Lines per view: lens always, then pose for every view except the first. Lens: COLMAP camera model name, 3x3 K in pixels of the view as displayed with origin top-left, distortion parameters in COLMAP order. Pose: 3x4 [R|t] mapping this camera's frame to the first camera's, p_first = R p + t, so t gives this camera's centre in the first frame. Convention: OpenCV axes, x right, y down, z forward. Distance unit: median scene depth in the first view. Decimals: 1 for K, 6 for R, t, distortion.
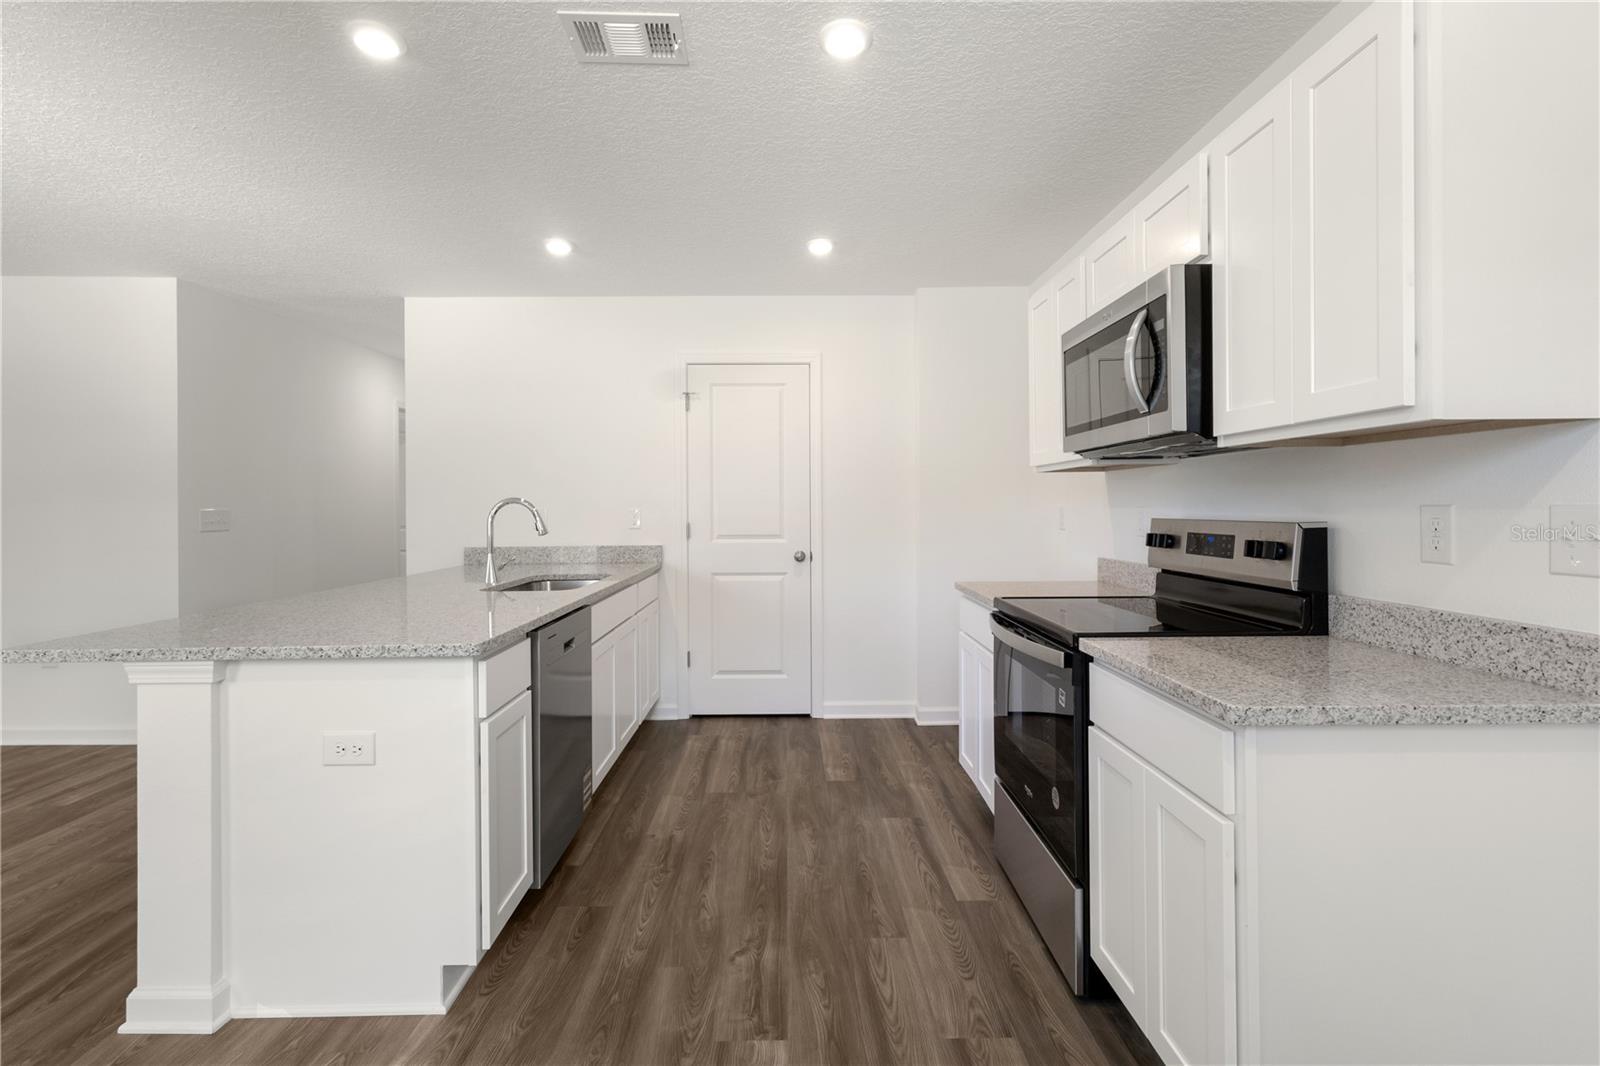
lens RADIAL K [[751.0, 0, 800.0], [0, 751.0, 512.0], [0, 0, 1]] dist [-0.002183, 0.001971]
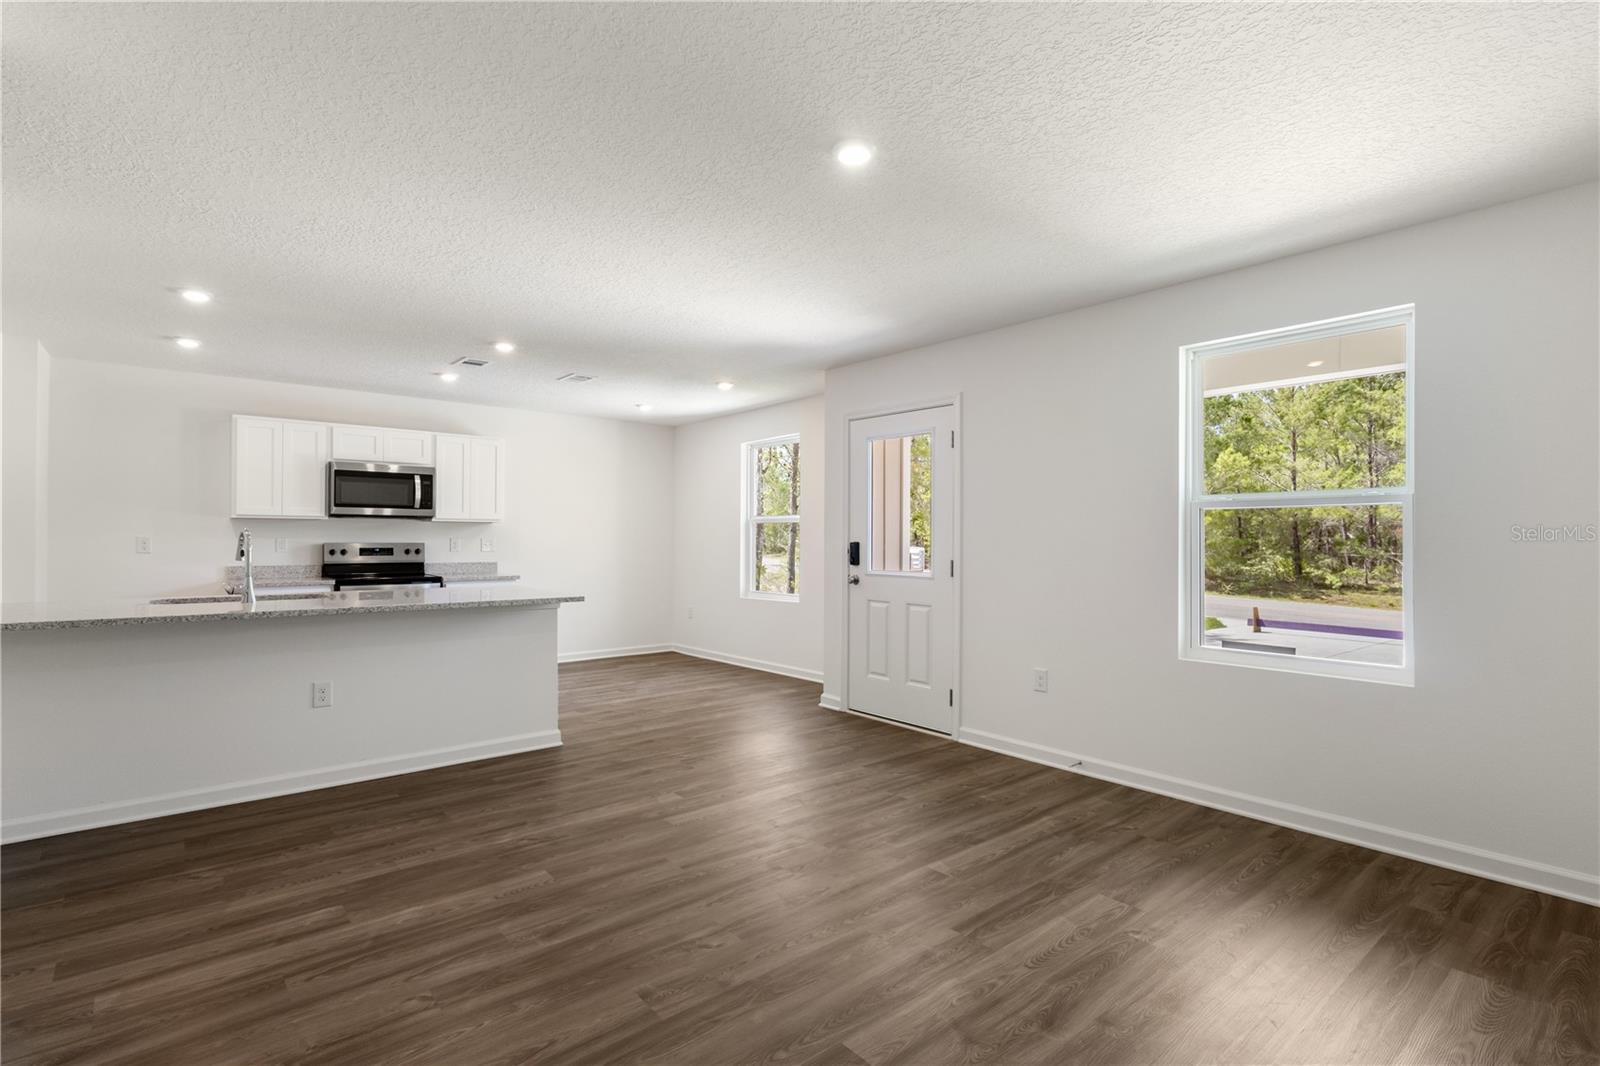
lens RADIAL K [[751.0, 0, 807.1], [0, 751.0, 534.5], [0, 0, 1]] dist [-0.002183, 0.001971]
pose [[-0.640924, 0.007316, 0.767570, -2.845617], [0.006015, 0.999972, -0.004508, 0.002026], [-0.767581, 0.001728, -0.640950, 1.674205]]
